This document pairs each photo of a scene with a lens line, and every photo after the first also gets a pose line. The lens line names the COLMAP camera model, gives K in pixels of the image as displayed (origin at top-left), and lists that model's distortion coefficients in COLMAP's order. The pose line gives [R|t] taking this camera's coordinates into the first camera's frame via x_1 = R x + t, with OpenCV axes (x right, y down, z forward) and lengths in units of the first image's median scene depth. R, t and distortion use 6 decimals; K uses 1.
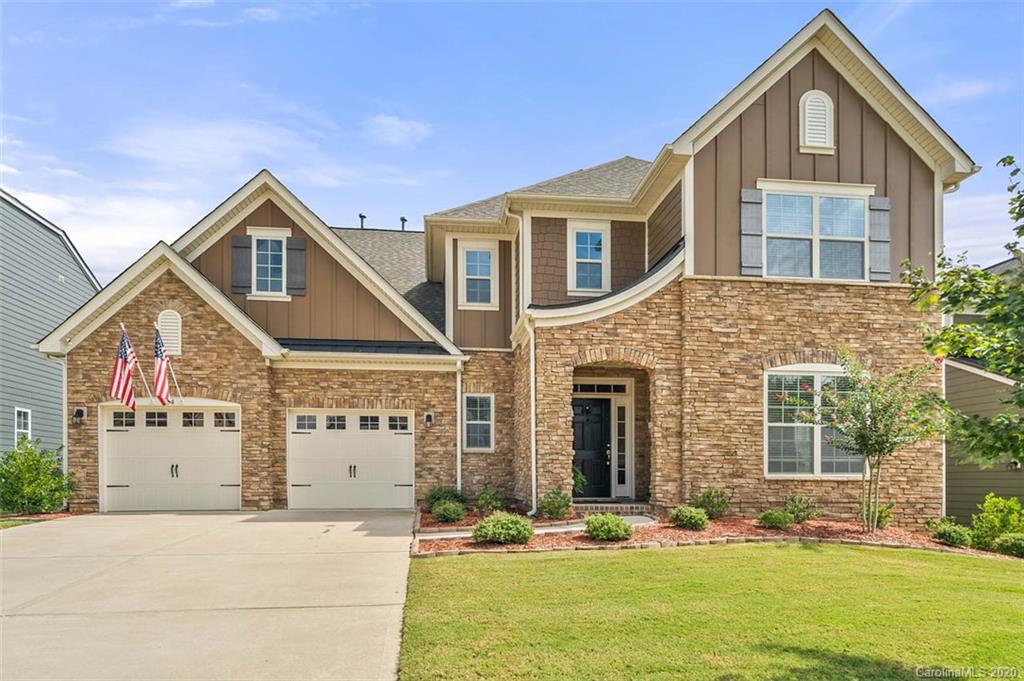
lens RADIAL K [[562.8, 0, 511.9], [0, 562.8, 377.2], [0, 0, 1]] dist [0.005260, 0.000634]
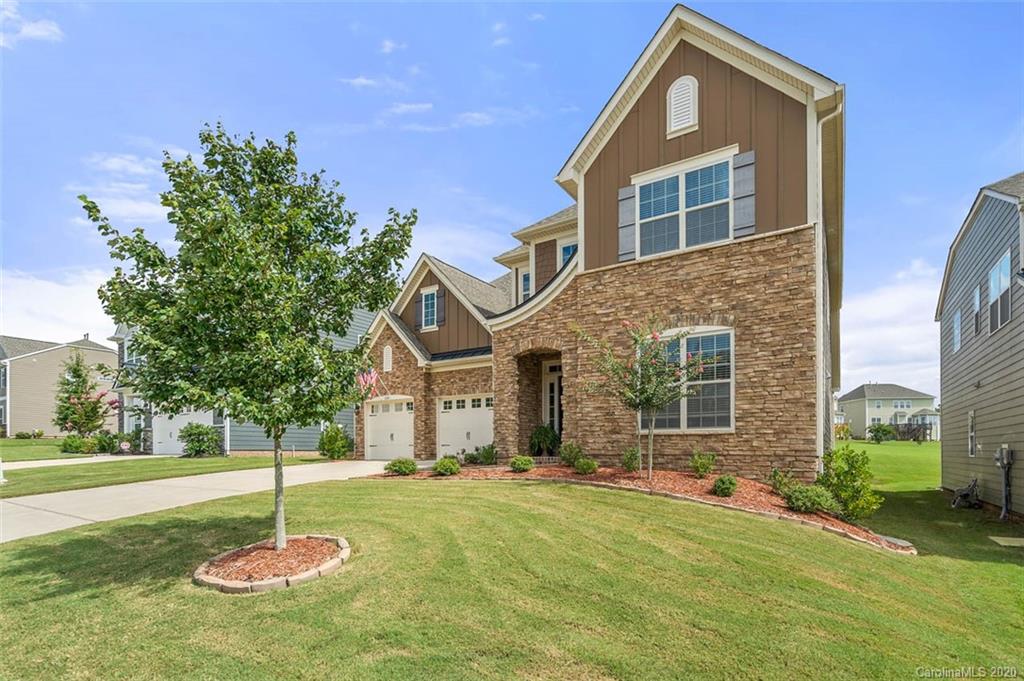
lens RADIAL K [[476.7, 0, 512.0], [0, 476.7, 340.5], [0, 0, 1]] dist [-0.002491, 0.000069]
pose [[0.788068, -0.138376, -0.599834, 0.815102], [0.114870, 0.990349, -0.077547, 0.034205], [0.604776, -0.007791, 0.796358, 0.063576]]
